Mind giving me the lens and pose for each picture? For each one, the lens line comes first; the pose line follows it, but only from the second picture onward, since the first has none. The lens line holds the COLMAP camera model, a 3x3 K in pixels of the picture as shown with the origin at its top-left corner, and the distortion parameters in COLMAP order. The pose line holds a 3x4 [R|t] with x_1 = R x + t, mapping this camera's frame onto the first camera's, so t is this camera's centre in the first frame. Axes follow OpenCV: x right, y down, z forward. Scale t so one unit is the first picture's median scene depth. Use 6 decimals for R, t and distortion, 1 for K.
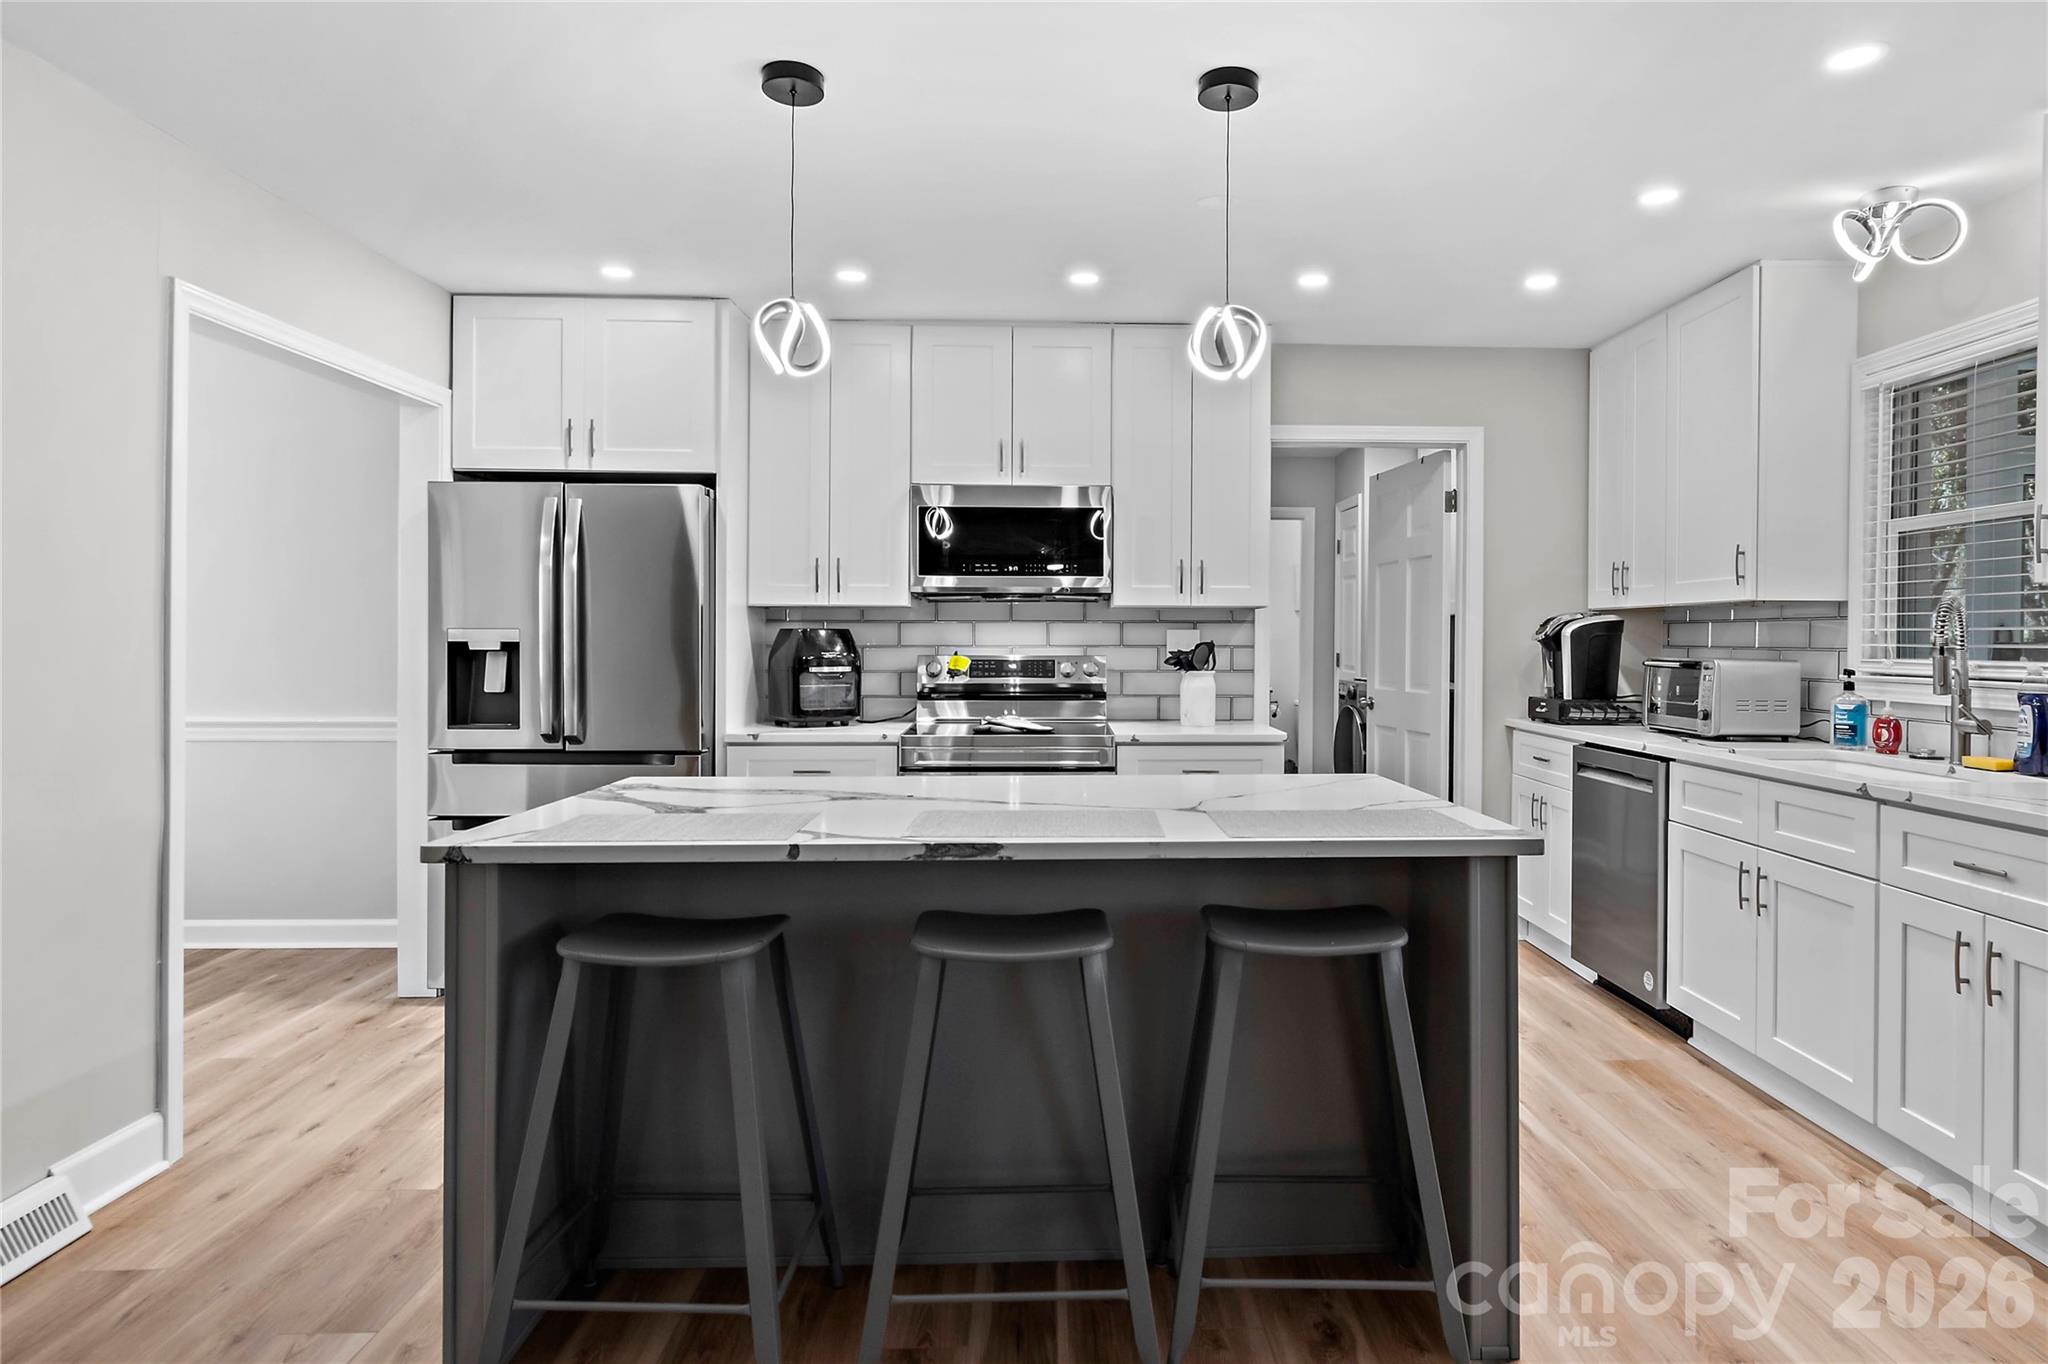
lens RADIAL K [[1137.5, 0, 1115.2], [0, 1137.5, 651.2], [0, 0, 1]] dist [0.000257, 0.003321]
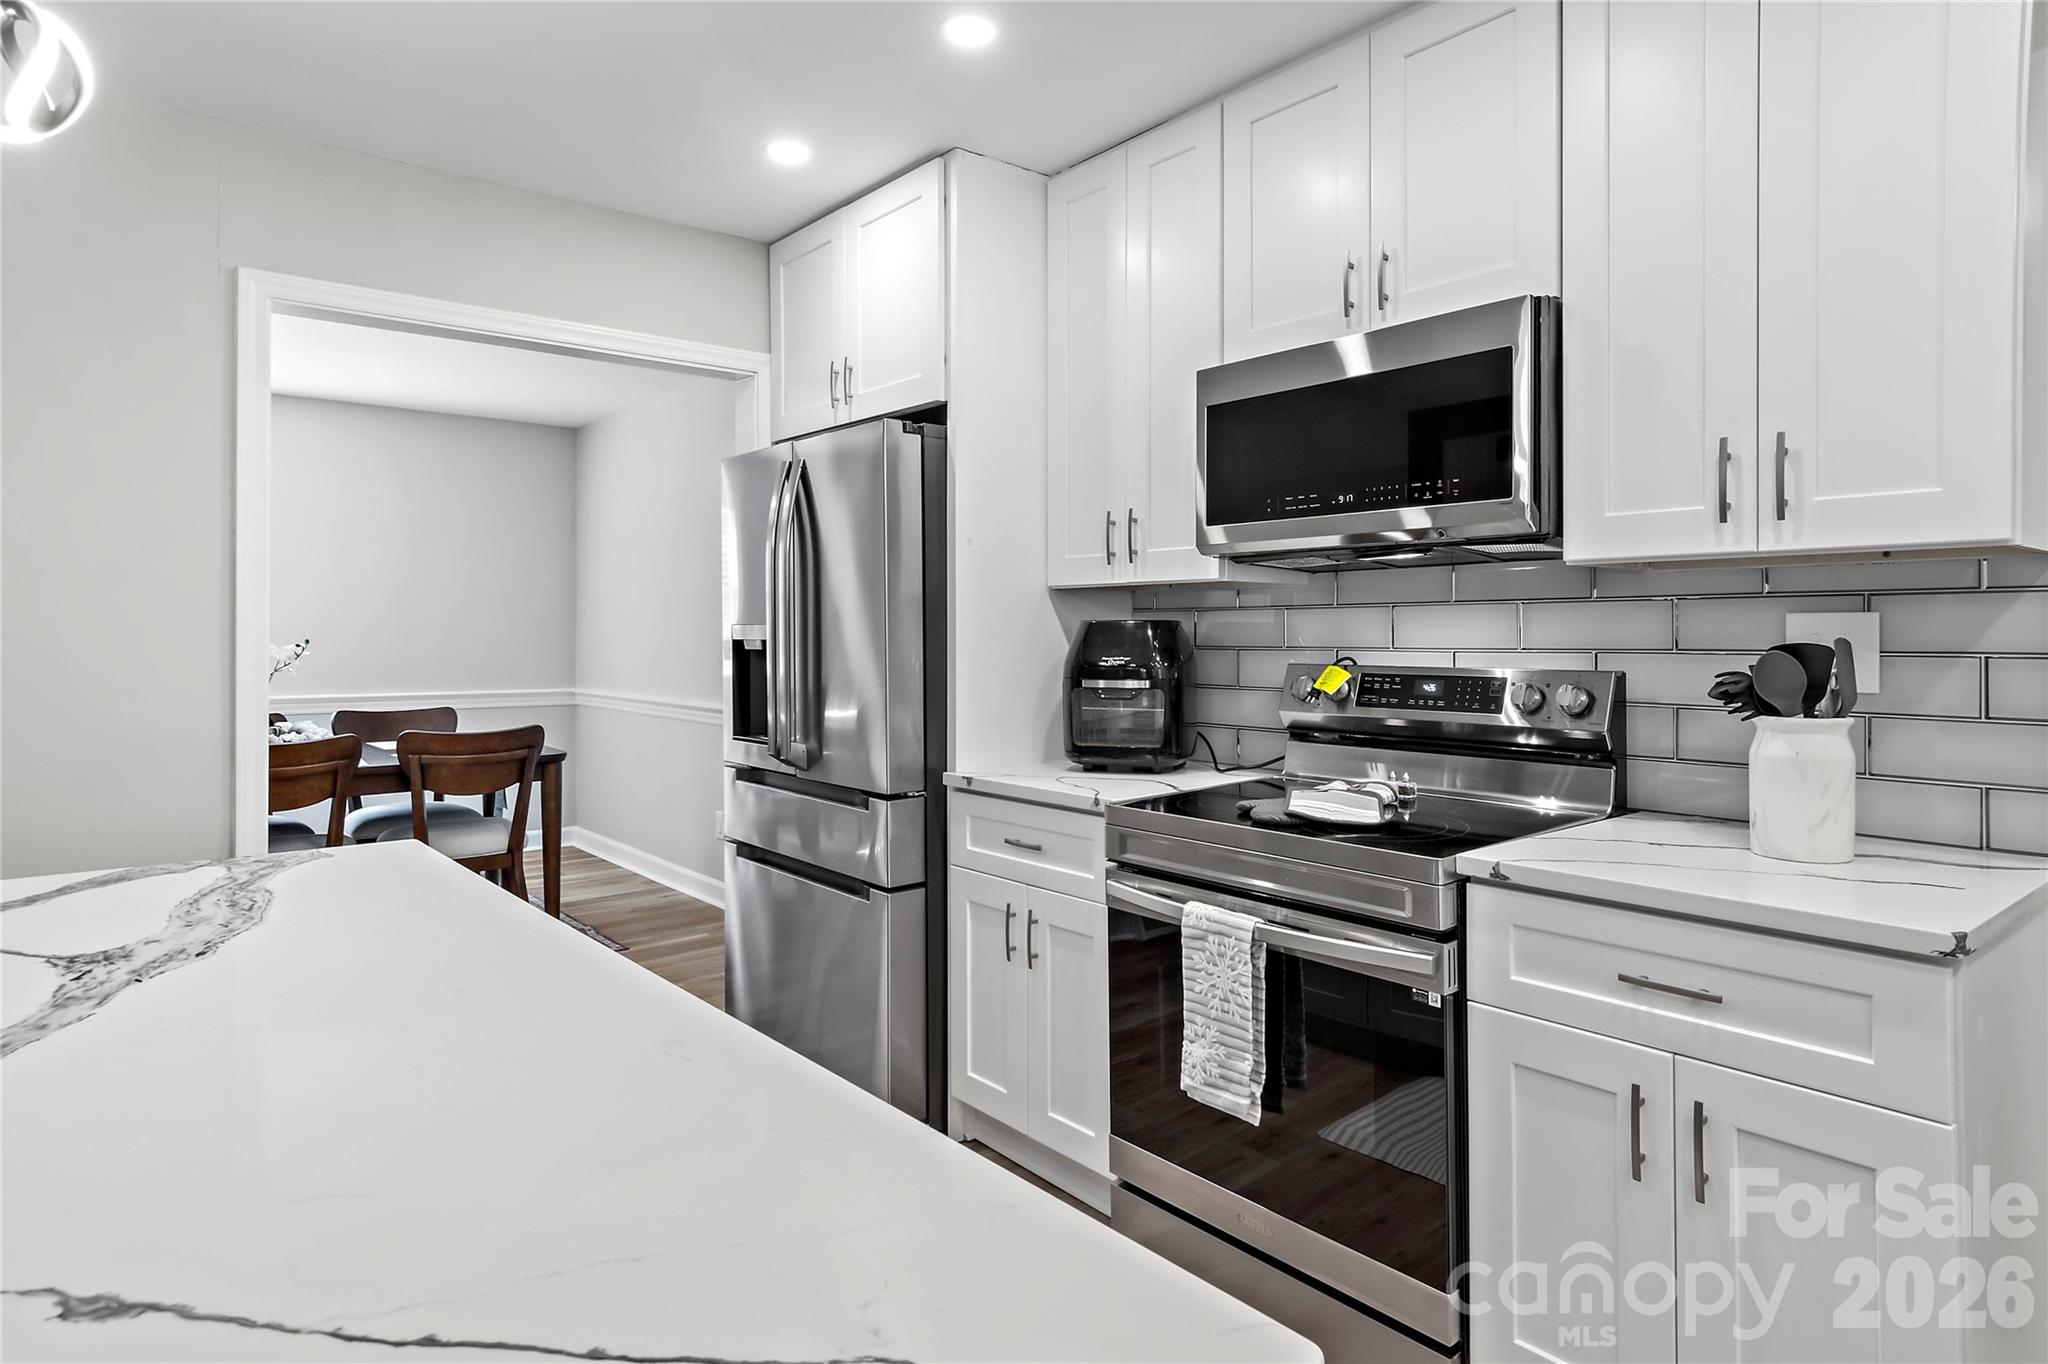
lens RADIAL K [[1137.5, 0, 1027.8], [0, 1137.5, 680.5], [0, 0, 1]] dist [0.000257, 0.003321]
pose [[0.628196, 0.028197, -0.777544, 0.217194], [-0.005297, 0.999475, 0.031965, -0.006361], [0.778037, -0.015962, 0.628016, 0.553368]]
